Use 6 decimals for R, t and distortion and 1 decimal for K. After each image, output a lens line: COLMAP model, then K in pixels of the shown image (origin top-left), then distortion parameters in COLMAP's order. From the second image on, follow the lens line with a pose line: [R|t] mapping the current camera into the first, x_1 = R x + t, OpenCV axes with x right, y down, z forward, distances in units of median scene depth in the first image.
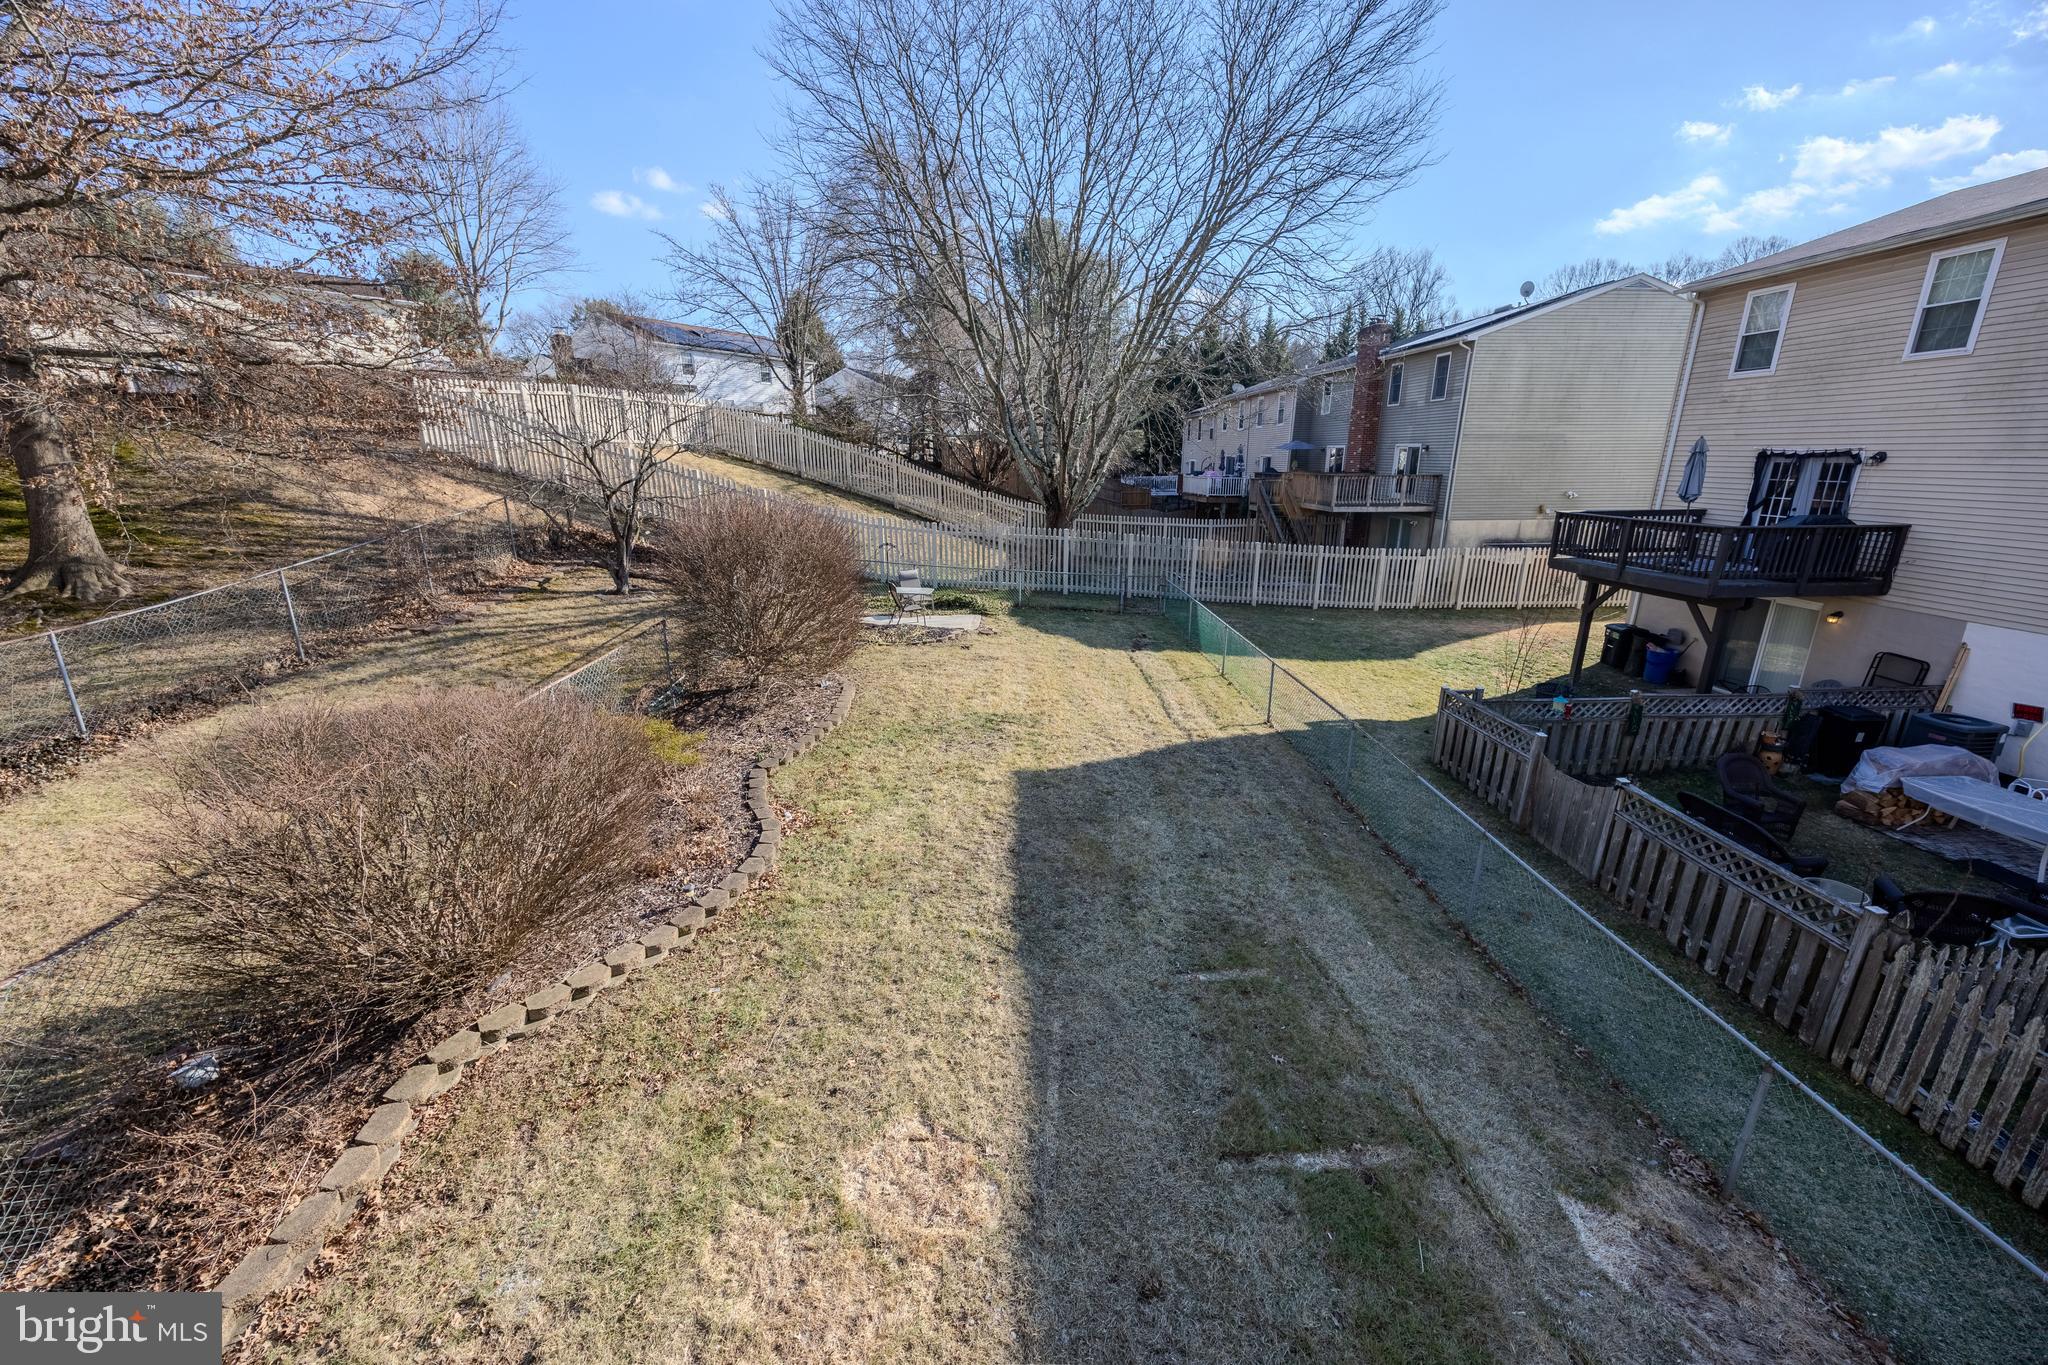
lens RADIAL K [[779.5, 0, 1015.8], [0, 779.5, 692.4], [0, 0, 1]] dist [-0.003204, -0.000084]
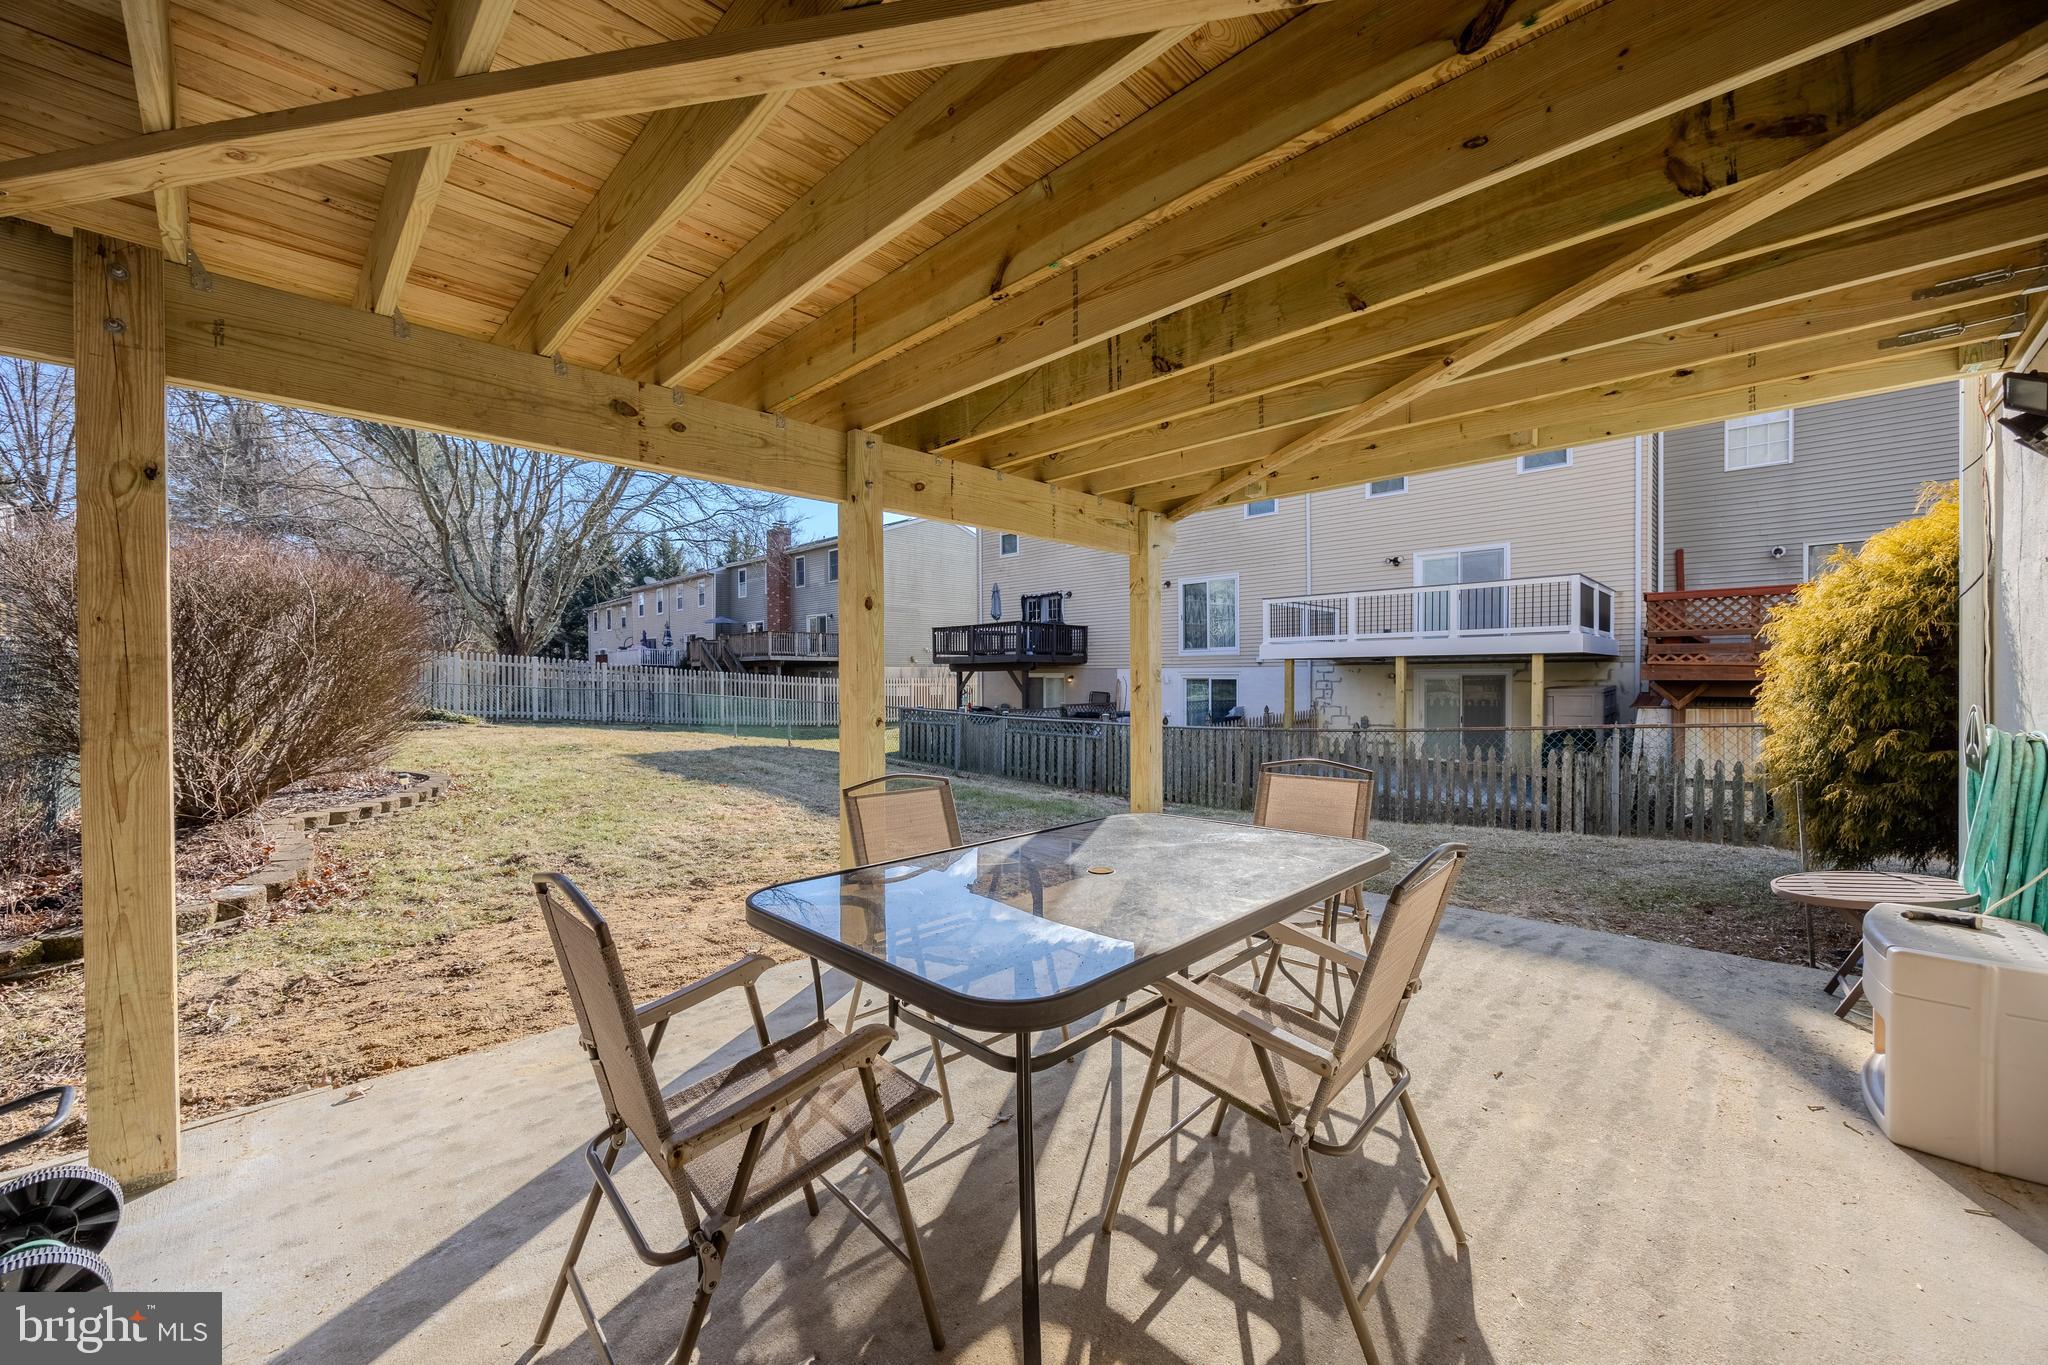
lens RADIAL K [[779.5, 0, 1015.8], [0, 779.5, 692.4], [0, 0, 1]] dist [-0.003204, -0.000084]
pose [[0.737296, -0.010011, 0.675495, -0.149003], [0.194022, 0.960904, -0.197531, 0.147827], [-0.647109, 0.276700, 0.710413, -0.111598]]
